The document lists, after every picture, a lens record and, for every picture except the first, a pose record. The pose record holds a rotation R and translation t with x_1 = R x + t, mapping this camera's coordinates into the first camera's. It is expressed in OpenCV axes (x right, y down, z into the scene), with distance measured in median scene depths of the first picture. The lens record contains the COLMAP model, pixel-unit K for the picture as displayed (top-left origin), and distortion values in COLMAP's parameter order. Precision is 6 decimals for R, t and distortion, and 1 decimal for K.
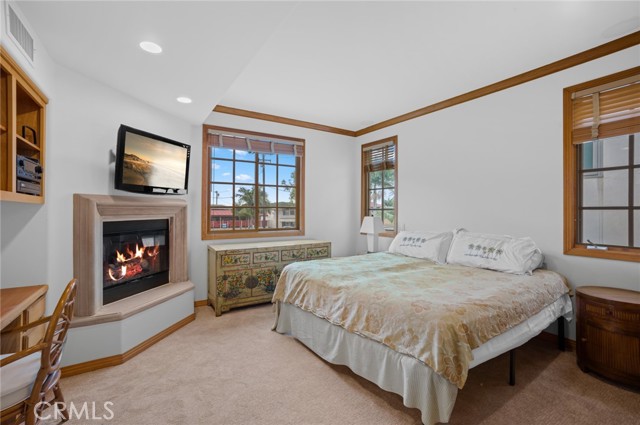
lens RADIAL K [[289.2, 0, 320.0], [0, 289.2, 212.5], [0, 0, 1]] dist [-0.043535, 0.021568]
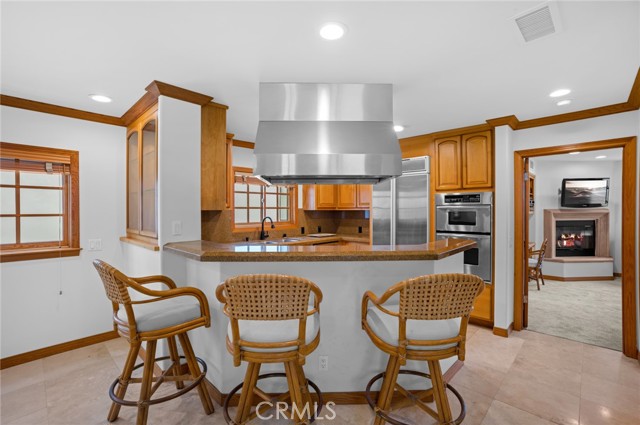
lens RADIAL K [[289.2, 0, 320.0], [0, 289.2, 212.5], [0, 0, 1]] dist [-0.043535, 0.021568]
pose [[0.220920, -0.002272, -0.975289, 1.055496], [0.002479, 0.999995, -0.001769, -0.034460], [0.975289, -0.002027, 0.220925, -1.371414]]
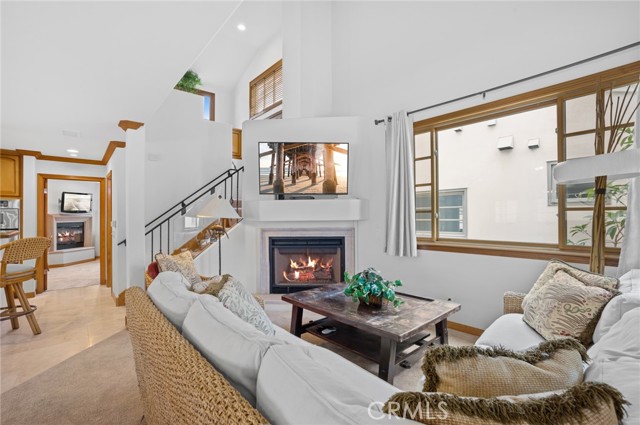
lens RADIAL K [[289.2, 0, 320.0], [0, 289.2, 212.5], [0, 0, 1]] dist [-0.043535, 0.021568]
pose [[0.991192, -0.016125, 0.131445, 1.642867], [0.018046, 0.999747, -0.013437, 0.013626], [-0.131195, 0.015691, 0.991232, -2.384928]]
